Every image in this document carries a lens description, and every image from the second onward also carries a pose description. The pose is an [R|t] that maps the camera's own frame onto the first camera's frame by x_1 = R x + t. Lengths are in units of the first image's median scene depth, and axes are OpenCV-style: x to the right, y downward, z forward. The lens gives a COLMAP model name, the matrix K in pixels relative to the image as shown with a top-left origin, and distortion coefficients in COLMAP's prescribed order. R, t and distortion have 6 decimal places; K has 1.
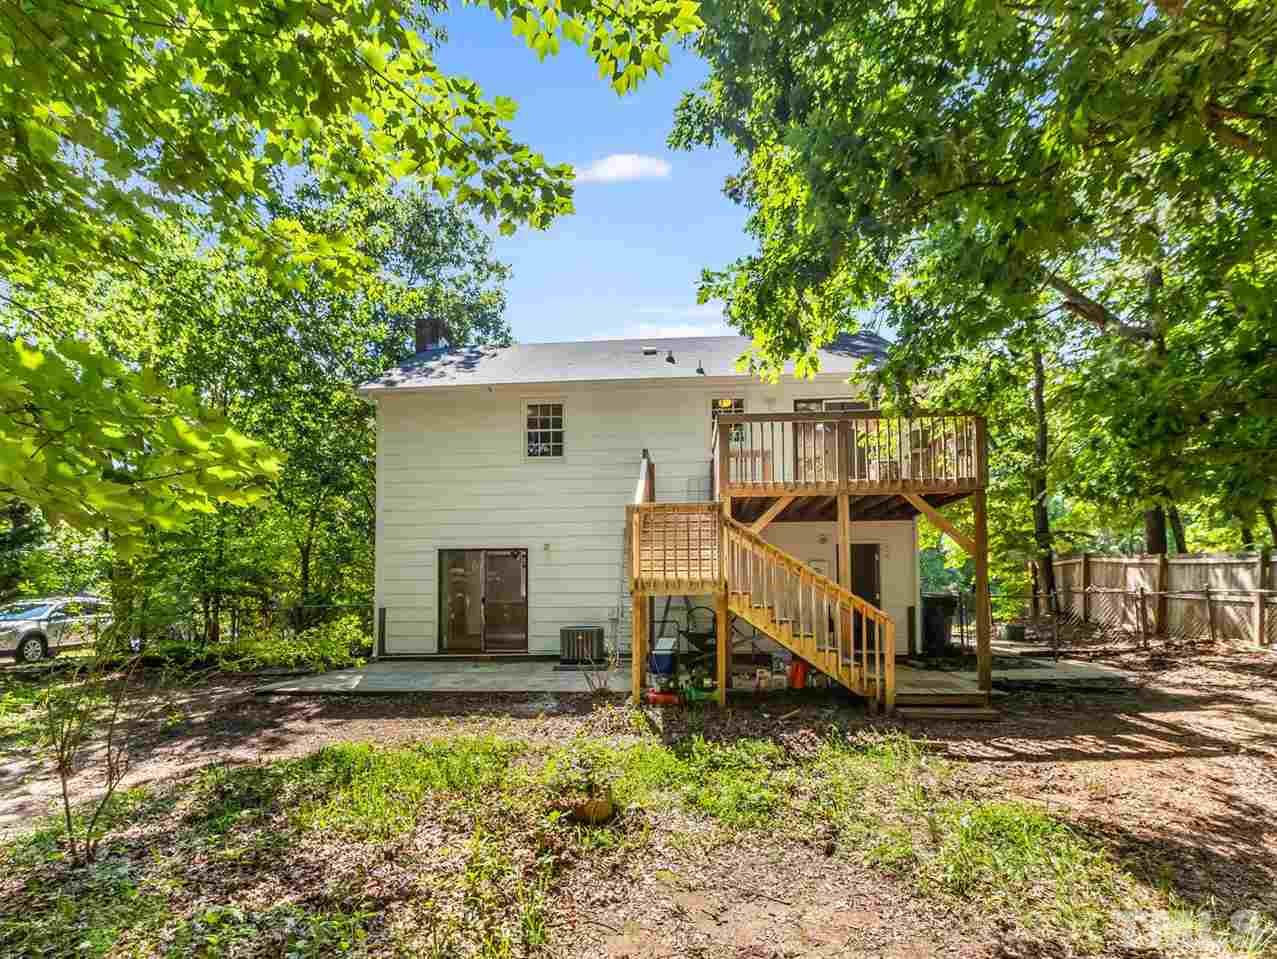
lens RADIAL K [[639.9, 0, 633.9], [0, 639.9, 498.3], [0, 0, 1]] dist [0.023346, -0.000125]
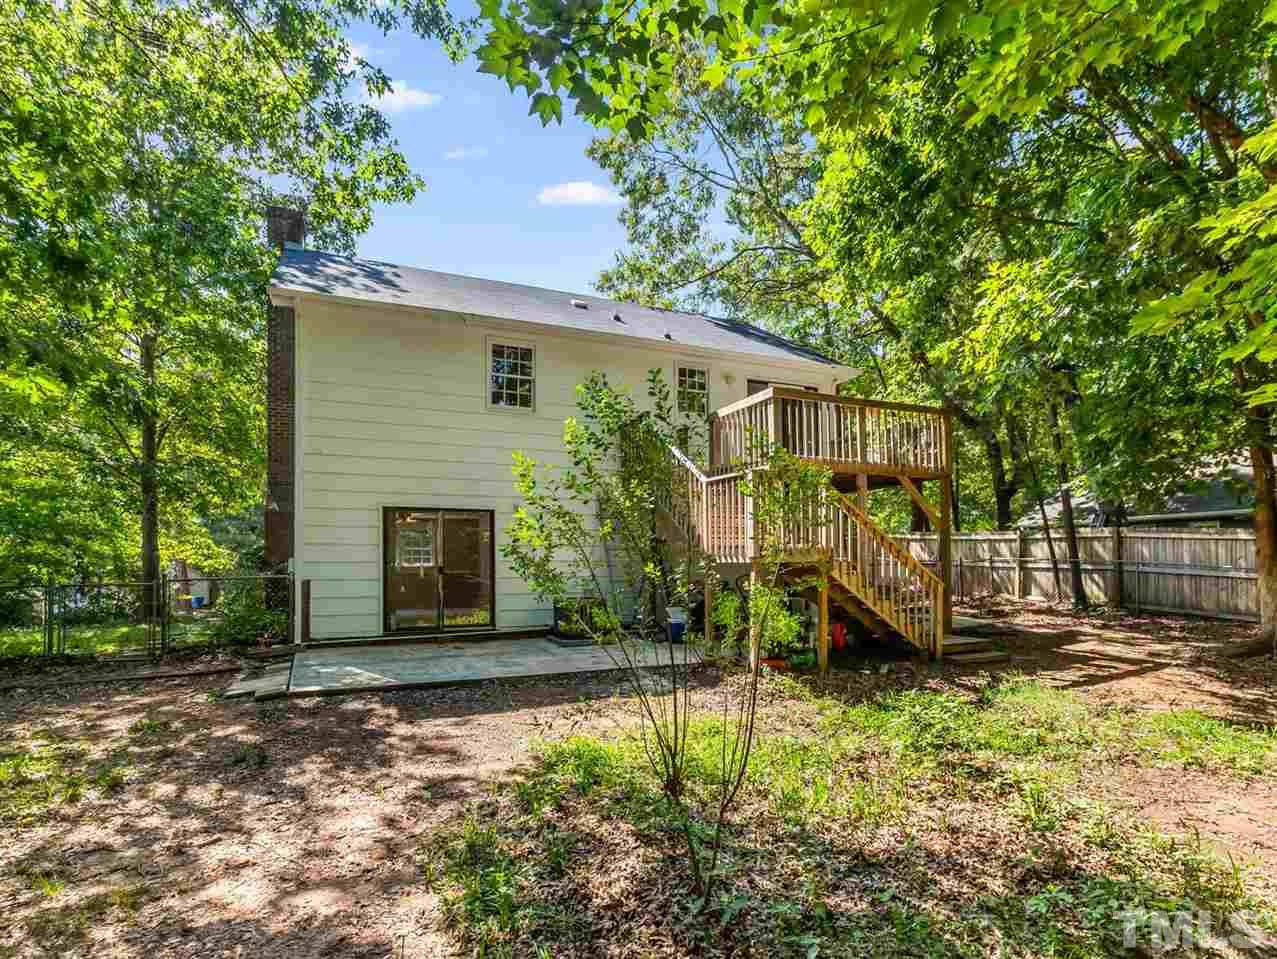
lens RADIAL K [[661.4, 0, 651.7], [0, 661.4, 471.0], [0, 0, 1]] dist [-0.000080, -0.000686]
pose [[0.881422, 0.065806, 0.467723, -0.613150], [-0.068297, 0.997597, -0.011650, 0.033507], [-0.467366, -0.021675, 0.883798, 0.171620]]
